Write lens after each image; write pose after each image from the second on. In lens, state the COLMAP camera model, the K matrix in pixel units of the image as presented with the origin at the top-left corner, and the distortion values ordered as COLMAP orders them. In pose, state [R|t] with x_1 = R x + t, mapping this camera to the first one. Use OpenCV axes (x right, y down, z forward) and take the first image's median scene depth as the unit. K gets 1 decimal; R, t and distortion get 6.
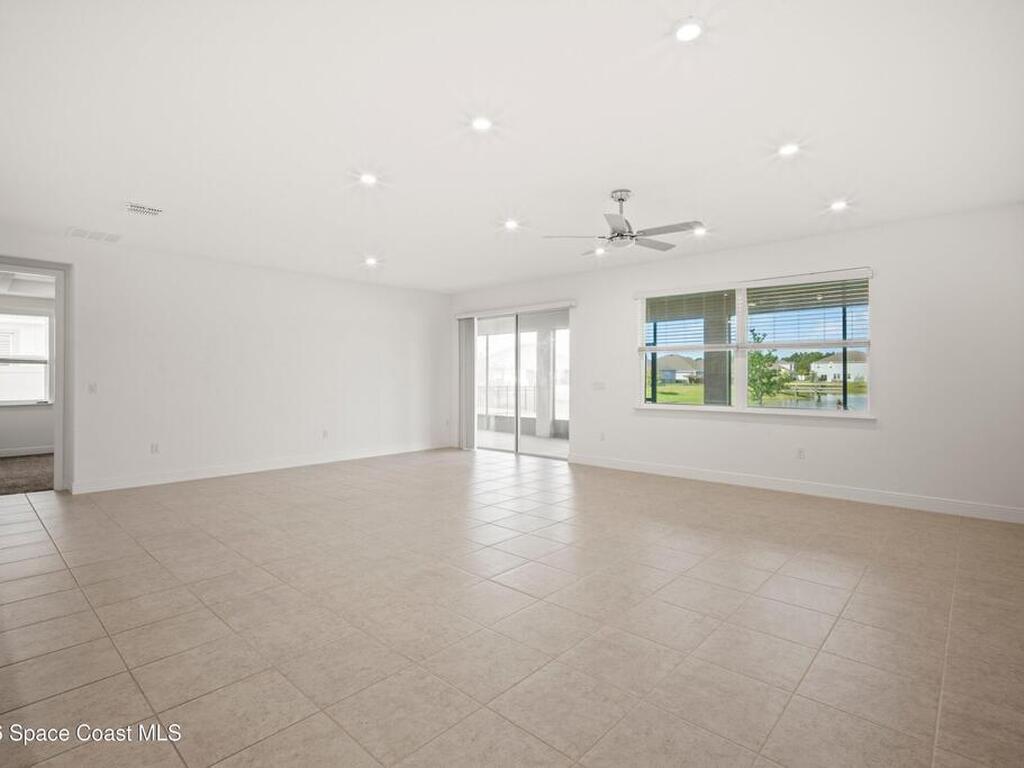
lens RADIAL K [[513.4, 0, 511.5], [0, 513.4, 371.7], [0, 0, 1]] dist [-0.004172, -0.000751]
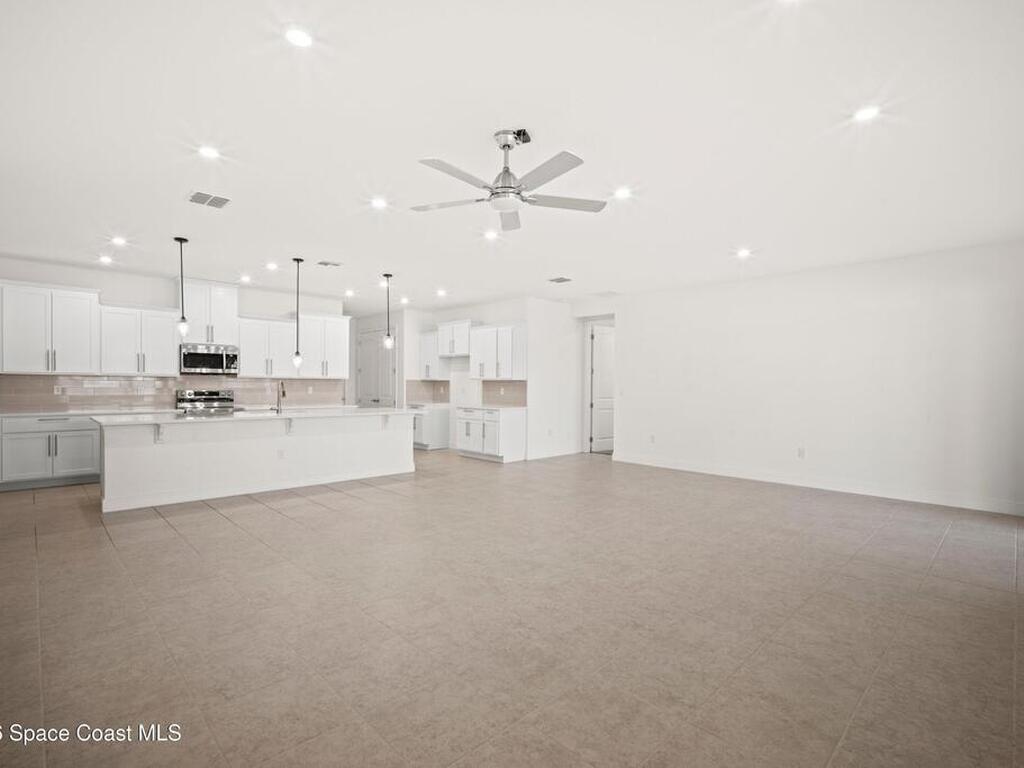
lens RADIAL K [[501.7, 0, 513.2], [0, 501.7, 390.4], [0, 0, 1]] dist [-0.007702, 0.000545]
pose [[-0.056746, 0.010461, -0.998334, 0.616501], [0.003157, 0.999942, 0.010299, 0.007074], [0.998384, -0.002568, -0.056776, 0.693563]]
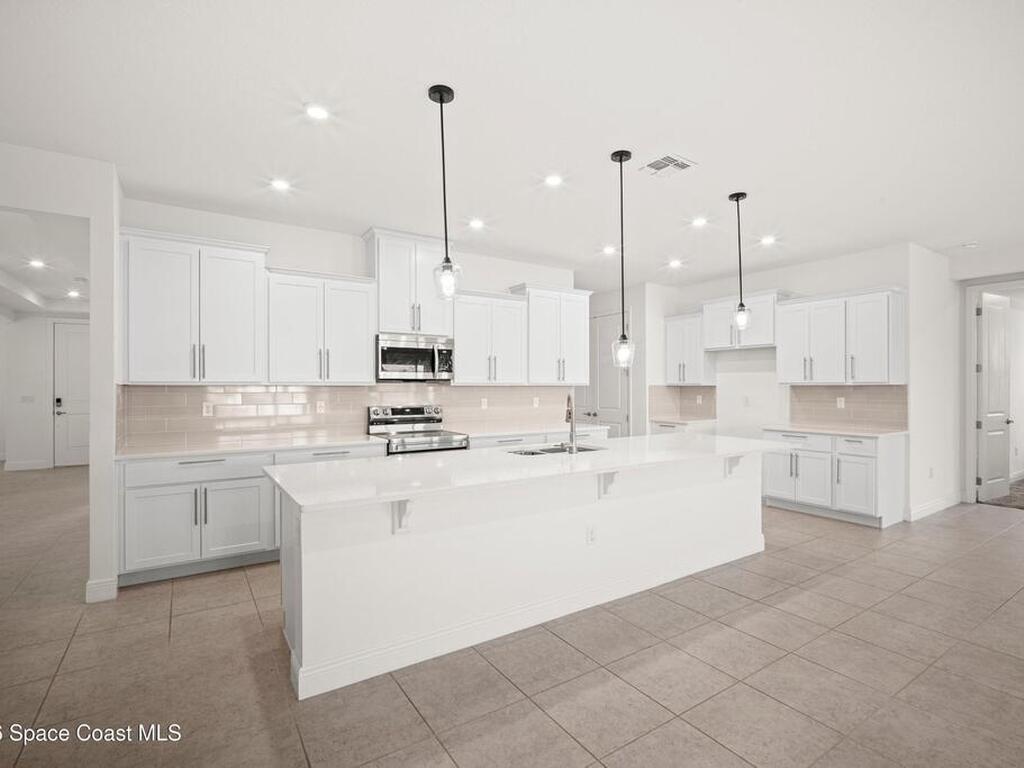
lens RADIAL K [[501.7, 0, 513.2], [0, 501.7, 390.4], [0, 0, 1]] dist [-0.007702, 0.000545]
pose [[-0.241493, 0.006707, -0.970379, 0.178733], [0.012548, 0.999914, 0.003788, -0.007942], [0.970321, -0.011261, -0.241556, 0.240861]]
